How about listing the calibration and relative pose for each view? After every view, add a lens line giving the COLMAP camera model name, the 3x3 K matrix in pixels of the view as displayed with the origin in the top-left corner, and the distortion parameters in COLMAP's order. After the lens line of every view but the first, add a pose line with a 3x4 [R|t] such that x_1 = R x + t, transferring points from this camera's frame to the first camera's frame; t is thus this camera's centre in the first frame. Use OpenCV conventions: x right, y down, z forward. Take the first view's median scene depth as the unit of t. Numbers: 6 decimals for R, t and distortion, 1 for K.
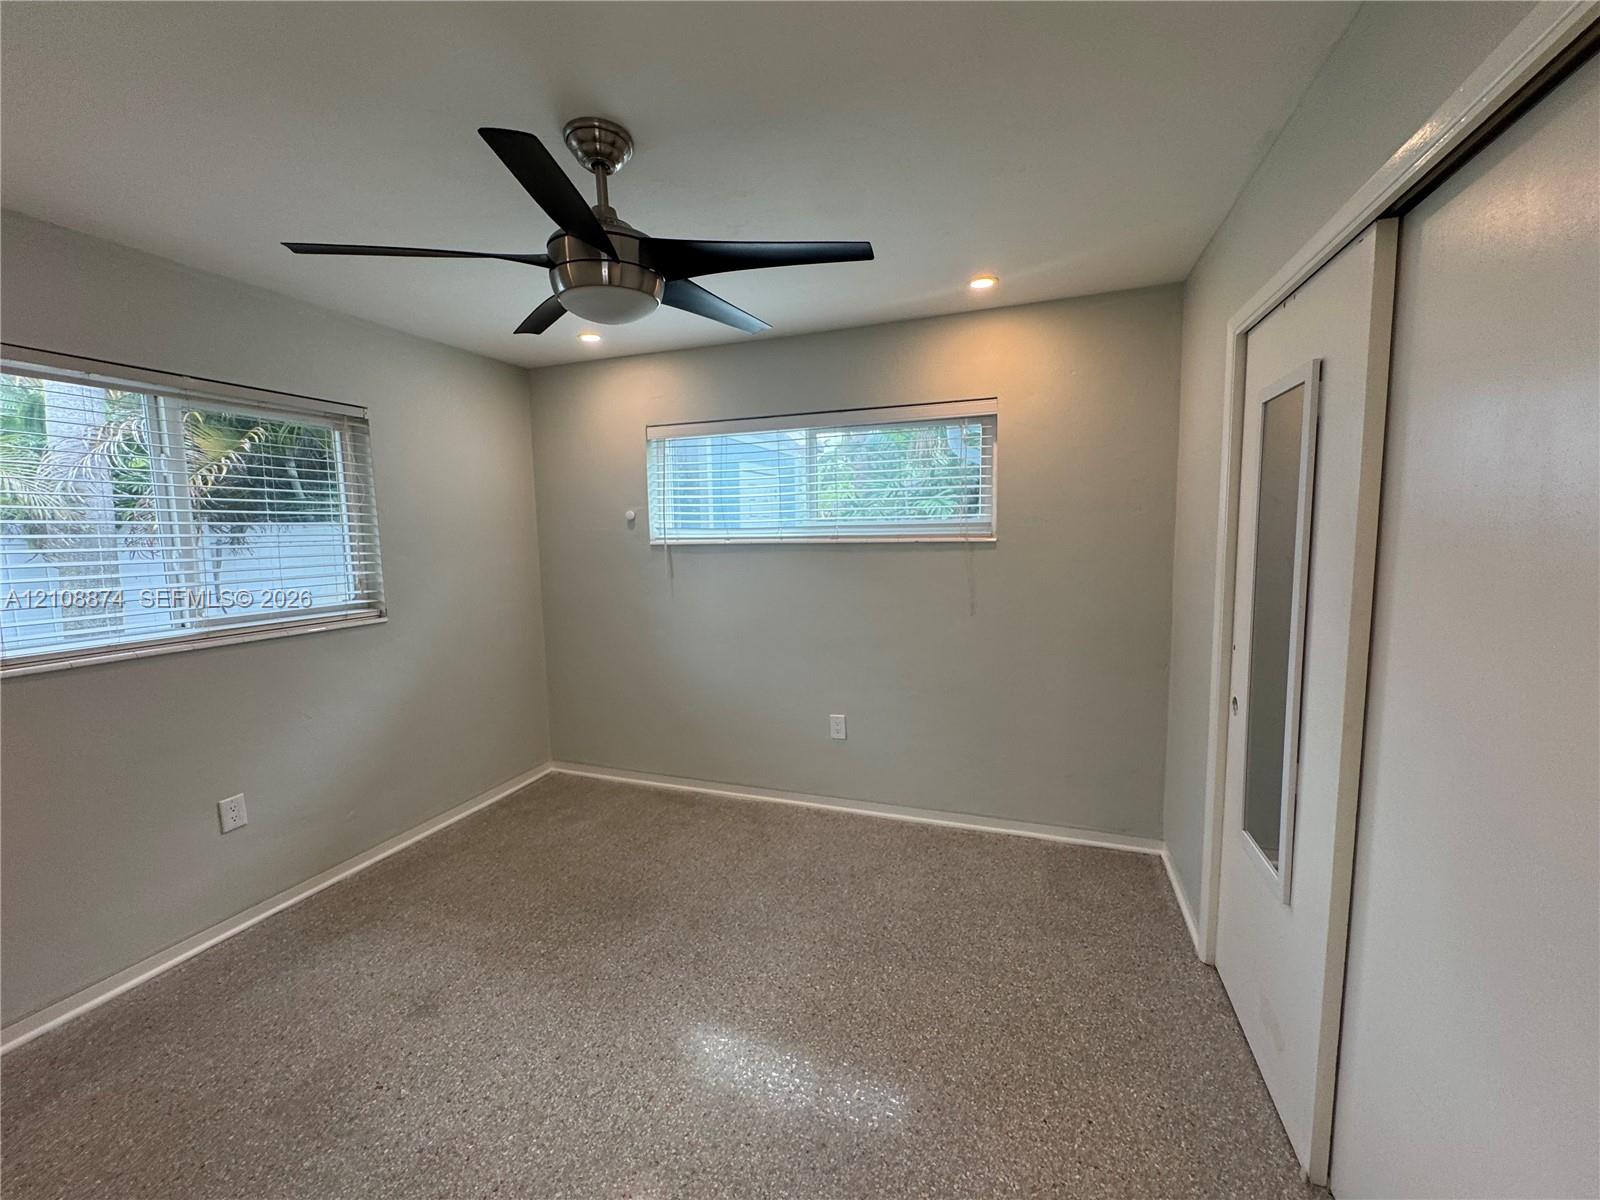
lens RADIAL K [[643.1, 0, 800.7], [0, 643.1, 598.8], [0, 0, 1]] dist [-0.004165, 0.000220]
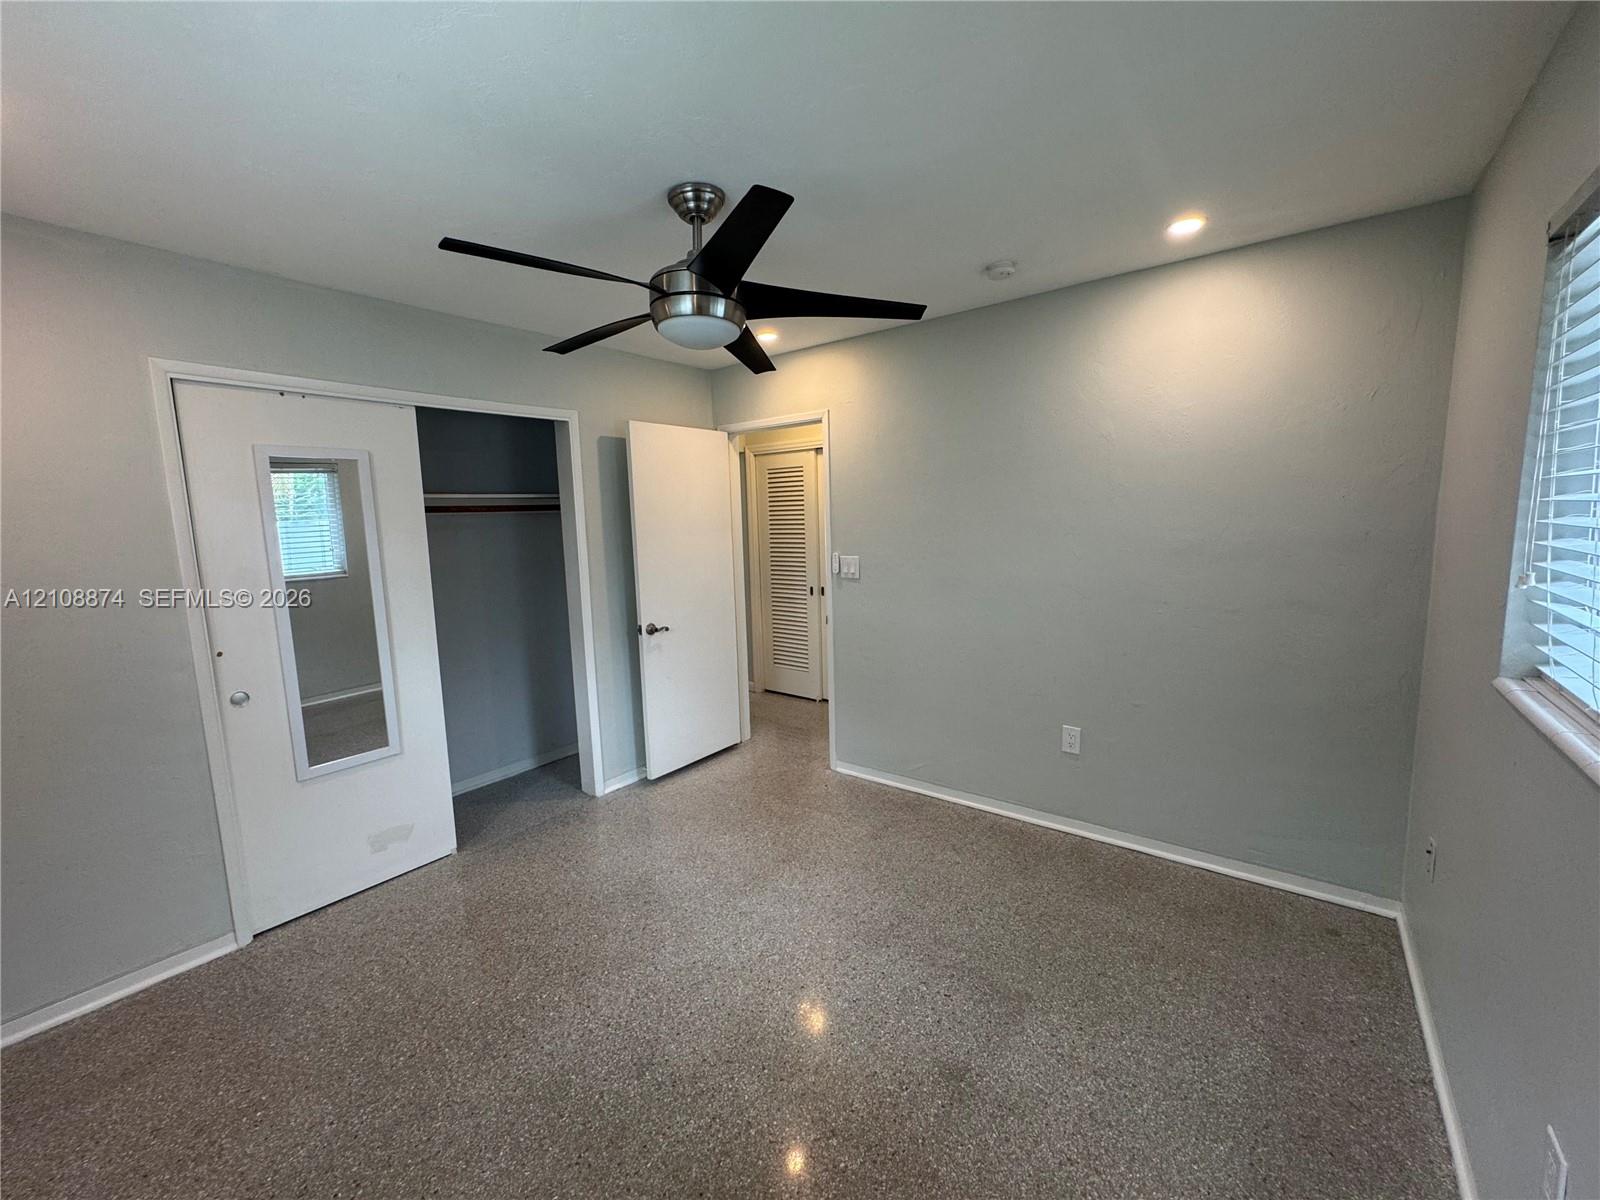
lens RADIAL K [[643.1, 0, 797.9], [0, 643.1, 601.2], [0, 0, 1]] dist [-0.004165, 0.000220]
pose [[-0.951719, 0.010967, 0.306774, -0.660764], [0.081539, 0.972492, 0.218197, -0.182714], [-0.295942, 0.232677, -0.926434, 1.725114]]
